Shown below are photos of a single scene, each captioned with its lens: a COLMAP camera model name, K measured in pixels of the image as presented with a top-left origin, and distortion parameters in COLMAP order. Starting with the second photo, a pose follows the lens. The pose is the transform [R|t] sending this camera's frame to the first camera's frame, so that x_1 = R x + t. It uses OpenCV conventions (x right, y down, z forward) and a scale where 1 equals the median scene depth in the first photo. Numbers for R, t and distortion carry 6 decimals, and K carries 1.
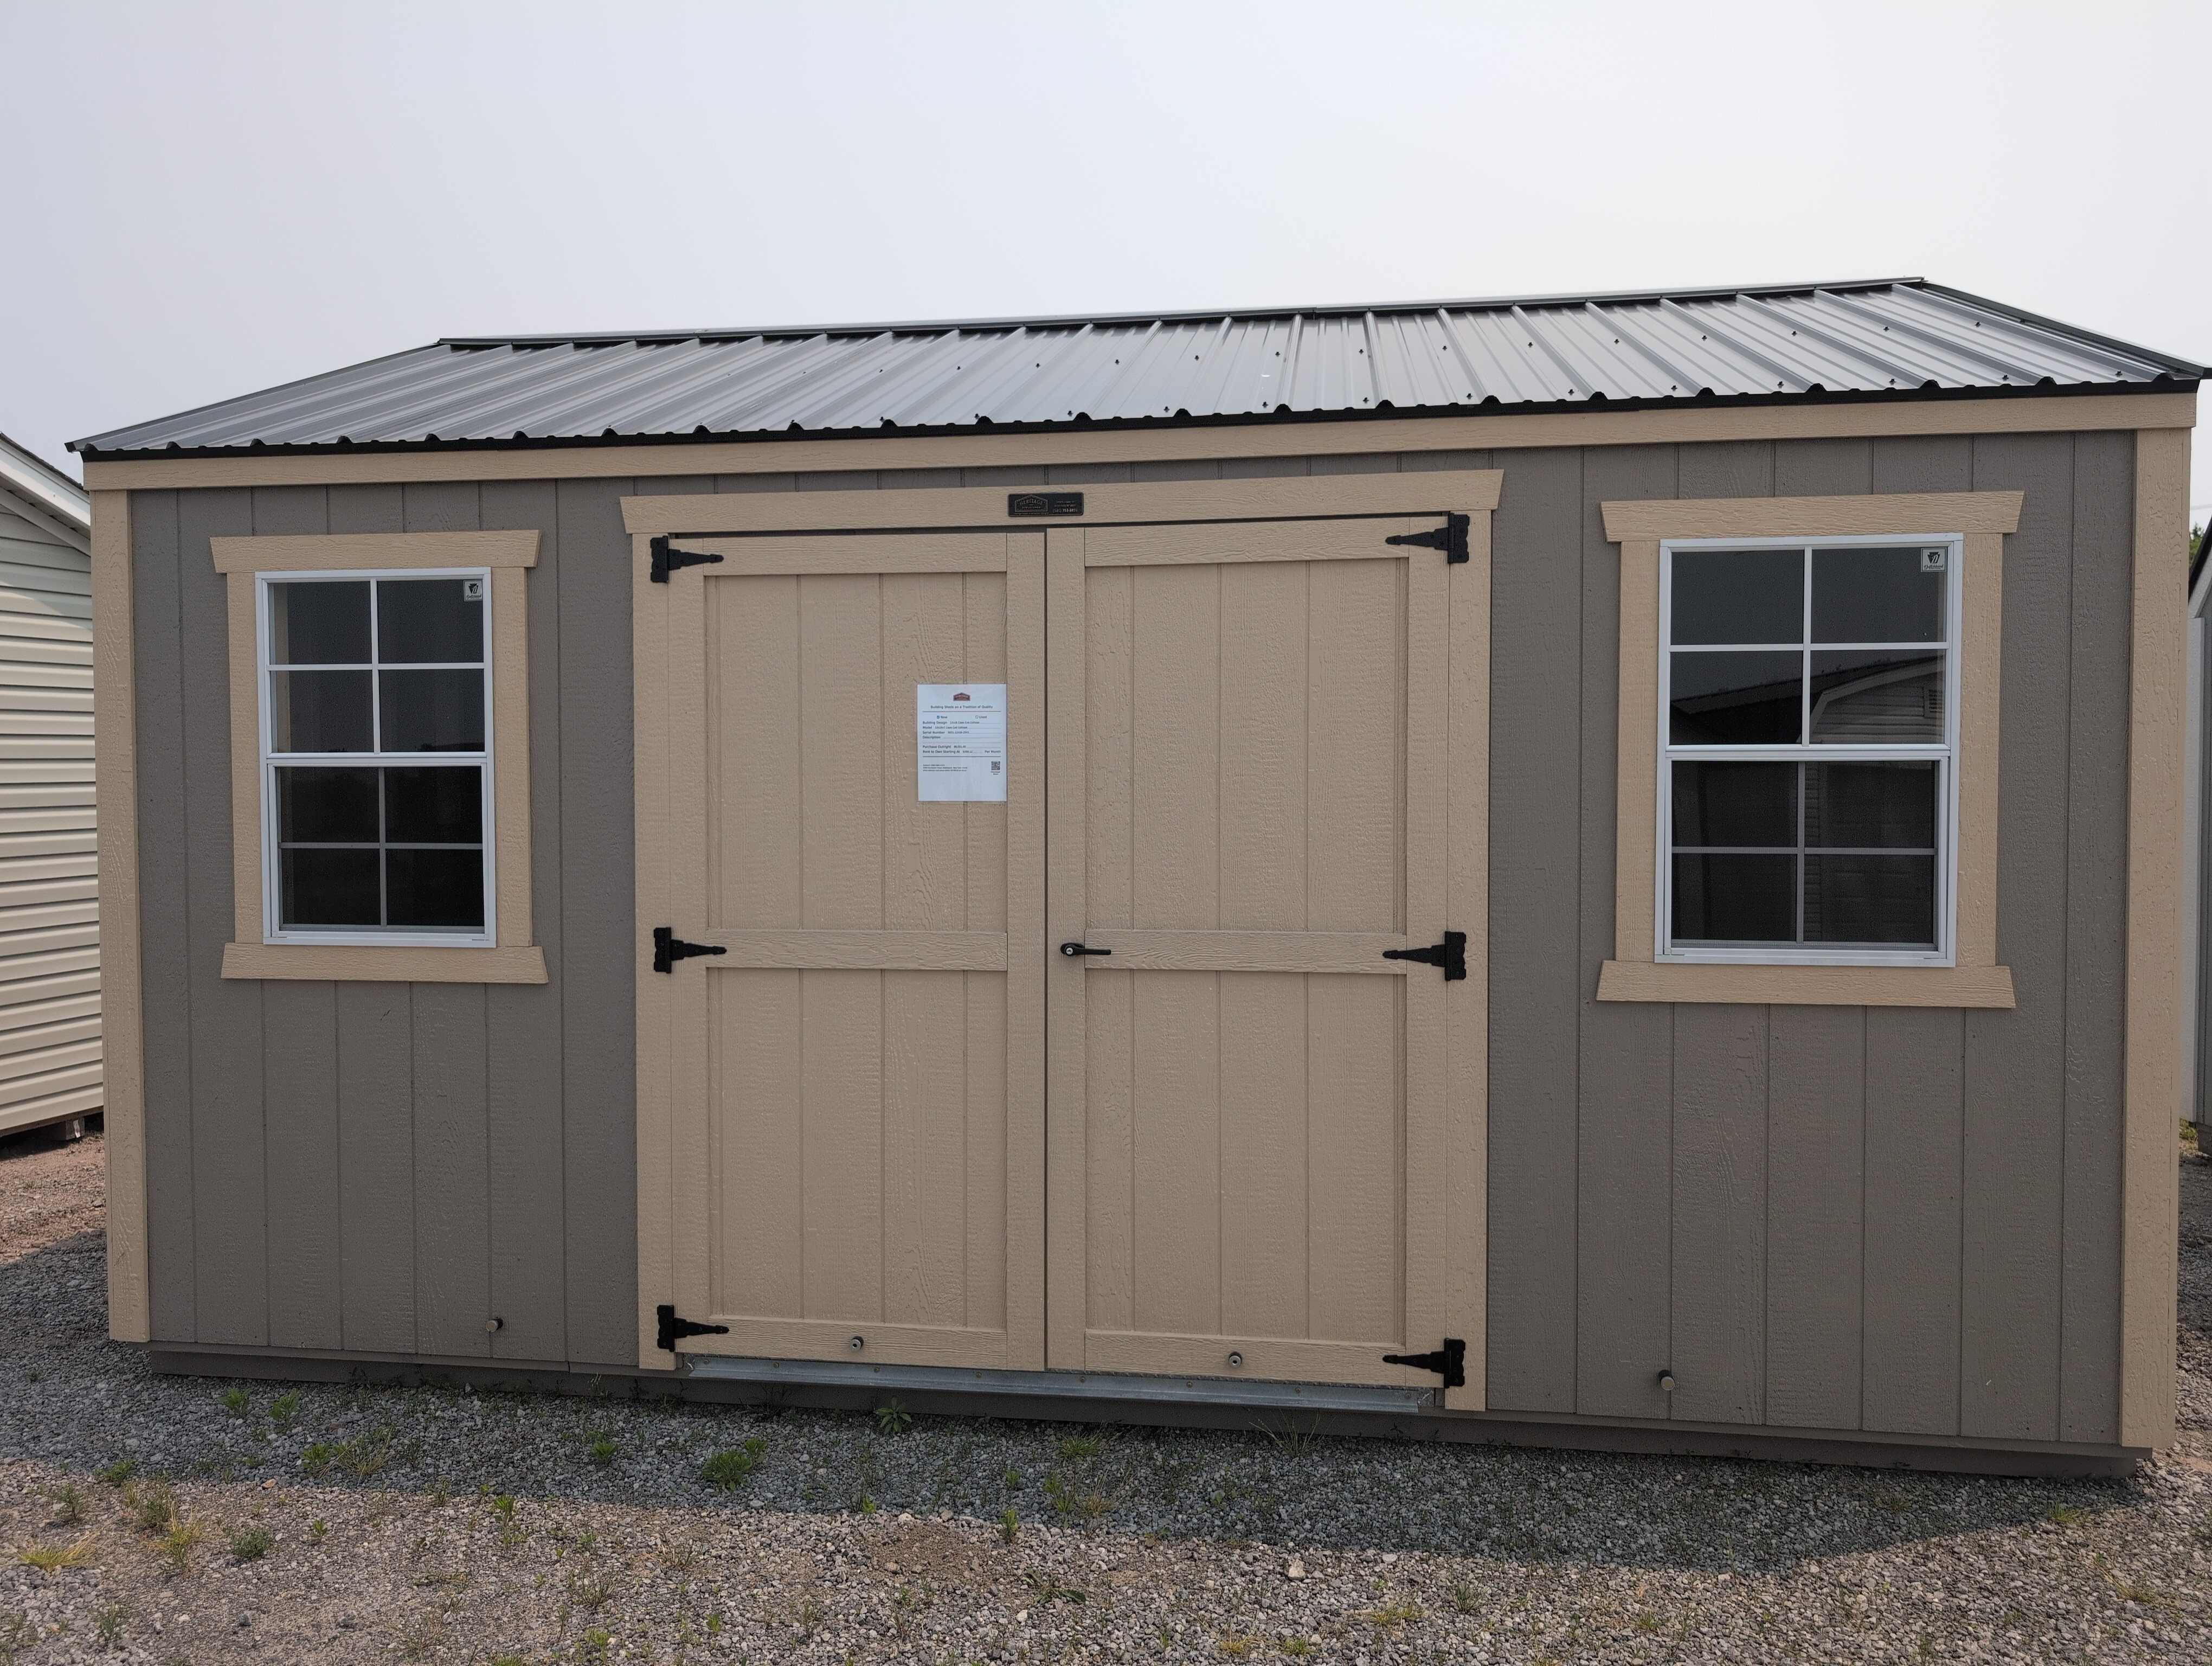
lens RADIAL K [[1589.7, 0, 1115.5], [0, 1589.7, 831.4], [0, 0, 1]] dist [-0.018683, -0.006262]
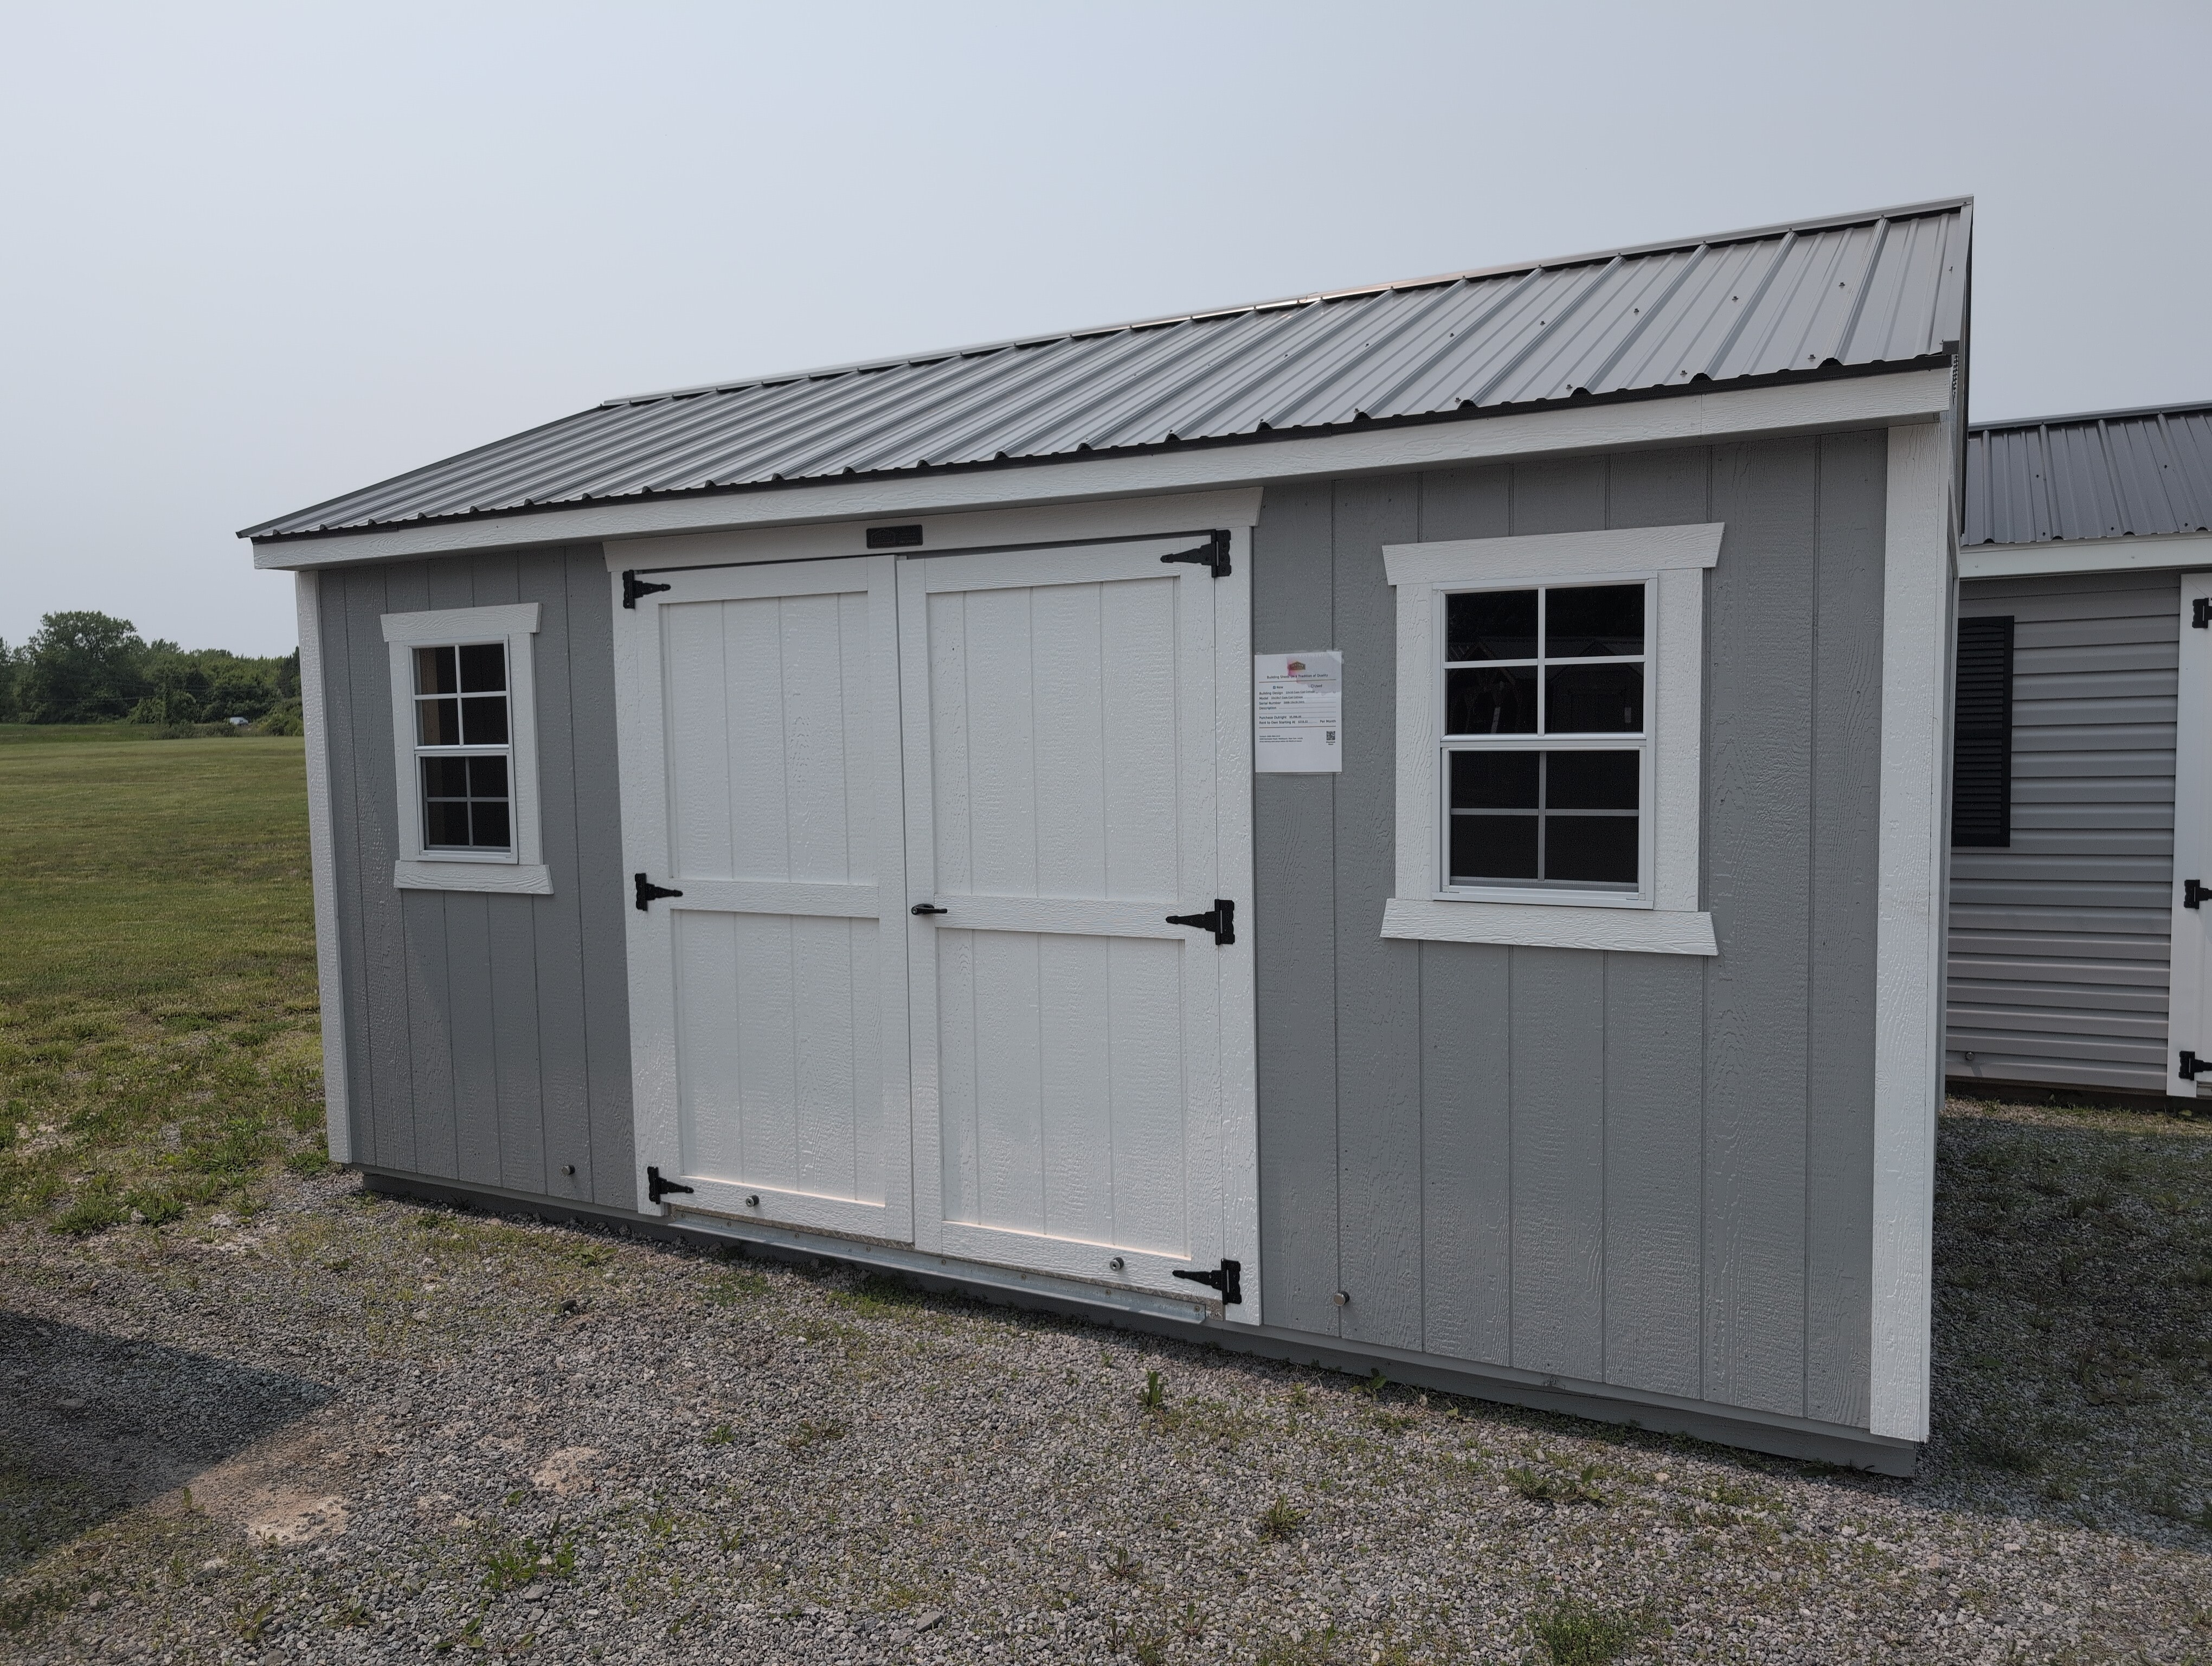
lens RADIAL K [[1589.7, 0, 1121.6], [0, 1589.7, 835.3], [0, 0, 1]] dist [-0.018683, -0.006262]
pose [[0.944322, 0.024662, -0.328098, 0.506348], [-0.016044, 0.999452, 0.028948, -0.015085], [0.328632, -0.022073, 0.944200, -0.090593]]
